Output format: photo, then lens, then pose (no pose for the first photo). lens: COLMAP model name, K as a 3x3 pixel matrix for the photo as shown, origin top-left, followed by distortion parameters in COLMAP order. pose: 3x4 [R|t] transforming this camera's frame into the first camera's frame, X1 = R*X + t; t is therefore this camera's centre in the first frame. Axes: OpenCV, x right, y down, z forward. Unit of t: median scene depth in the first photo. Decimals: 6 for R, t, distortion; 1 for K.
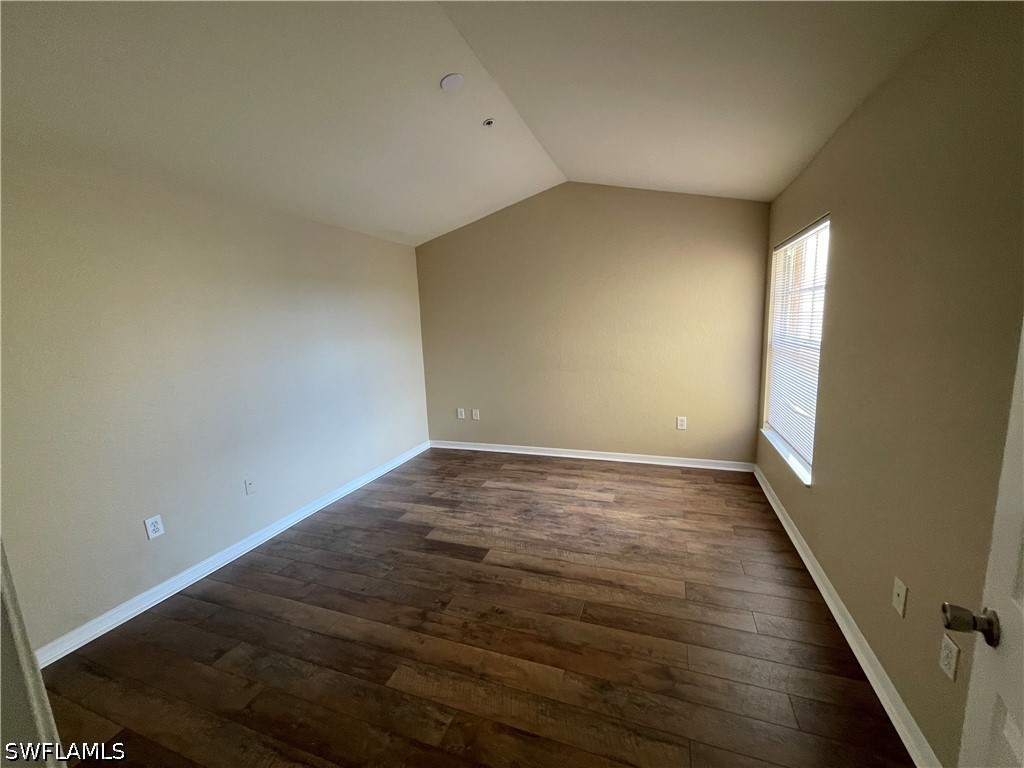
lens RADIAL K [[410.9, 0, 513.0], [0, 410.9, 385.2], [0, 0, 1]] dist [-0.000806, 0.000164]
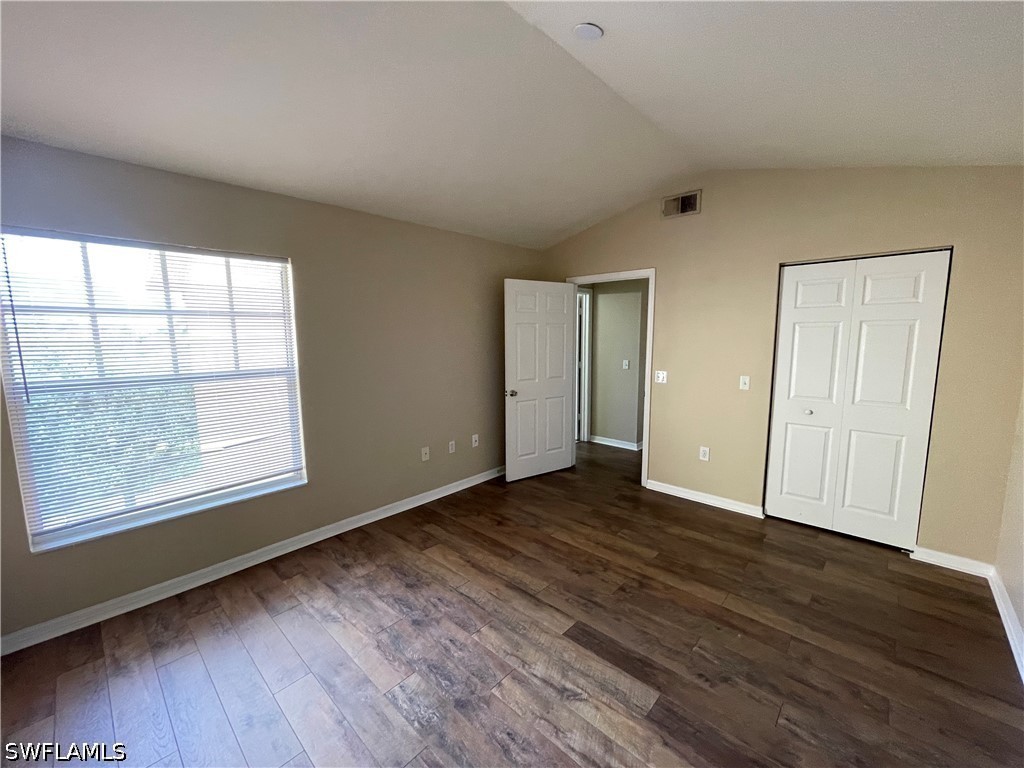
lens RADIAL K [[410.9, 0, 514.9], [0, 410.9, 384.4], [0, 0, 1]] dist [-0.000806, 0.000164]
pose [[-0.920351, 0.000556, 0.391094, -0.280838], [0.107213, 0.962049, 0.250932, -0.246177], [-0.376112, 0.272876, -0.885482, 1.639491]]
